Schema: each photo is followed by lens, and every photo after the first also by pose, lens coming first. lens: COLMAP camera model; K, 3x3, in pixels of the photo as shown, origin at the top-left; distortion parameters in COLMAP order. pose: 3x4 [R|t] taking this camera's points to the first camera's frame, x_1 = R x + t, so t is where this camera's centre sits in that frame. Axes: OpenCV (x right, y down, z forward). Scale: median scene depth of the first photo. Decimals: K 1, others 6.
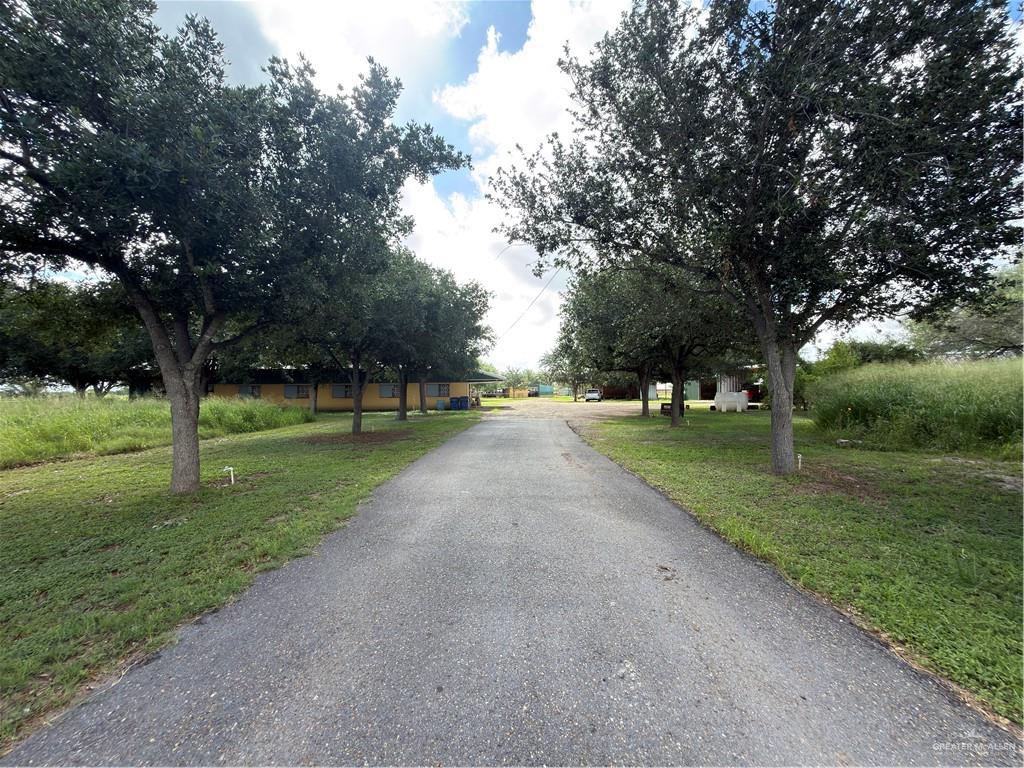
lens RADIAL K [[407.4, 0, 510.3], [0, 407.4, 382.4], [0, 0, 1]] dist [0.001705, 0.000714]
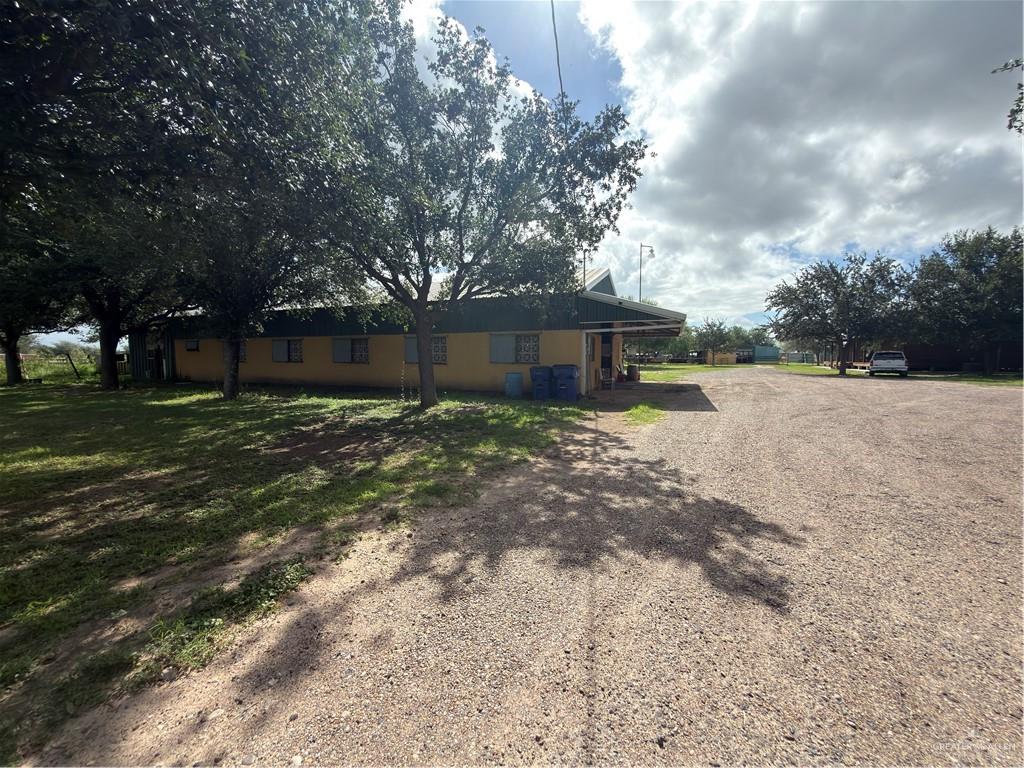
lens RADIAL K [[407.4, 0, 510.3], [0, 407.4, 382.4], [0, 0, 1]] dist [0.001705, 0.000714]
pose [[0.898476, 0.032964, -0.437784, 0.003881], [0.005987, 0.996165, 0.087295, 0.008128], [0.438982, -0.081053, 0.894832, 0.304465]]
